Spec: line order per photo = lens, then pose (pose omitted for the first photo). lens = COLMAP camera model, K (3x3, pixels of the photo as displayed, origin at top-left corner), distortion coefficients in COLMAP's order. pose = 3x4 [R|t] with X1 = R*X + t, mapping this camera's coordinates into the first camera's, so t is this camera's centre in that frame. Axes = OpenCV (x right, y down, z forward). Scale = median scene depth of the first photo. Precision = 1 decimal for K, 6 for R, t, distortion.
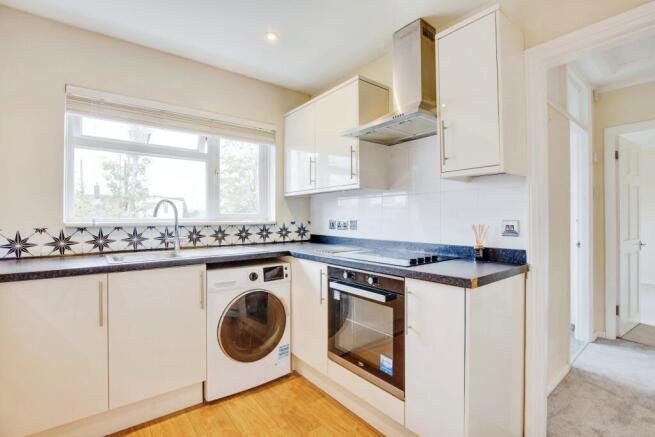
lens RADIAL K [[305.1, 0, 327.5], [0, 305.1, 218.5], [0, 0, 1]] dist [0.001206, 0.000330]
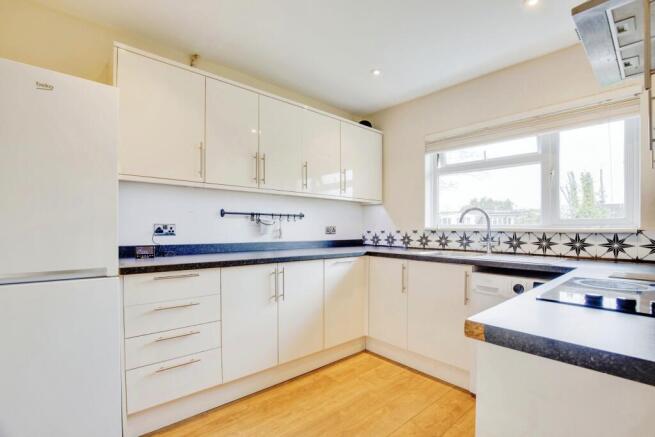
lens RADIAL K [[305.1, 0, 327.5], [0, 305.1, 218.5], [0, 0, 1]] dist [0.001206, 0.000330]
pose [[0.059156, -0.012972, -0.998164, 0.570961], [0.008778, 0.999884, -0.012474, -0.013819], [0.998210, -0.008024, 0.059263, 0.363553]]
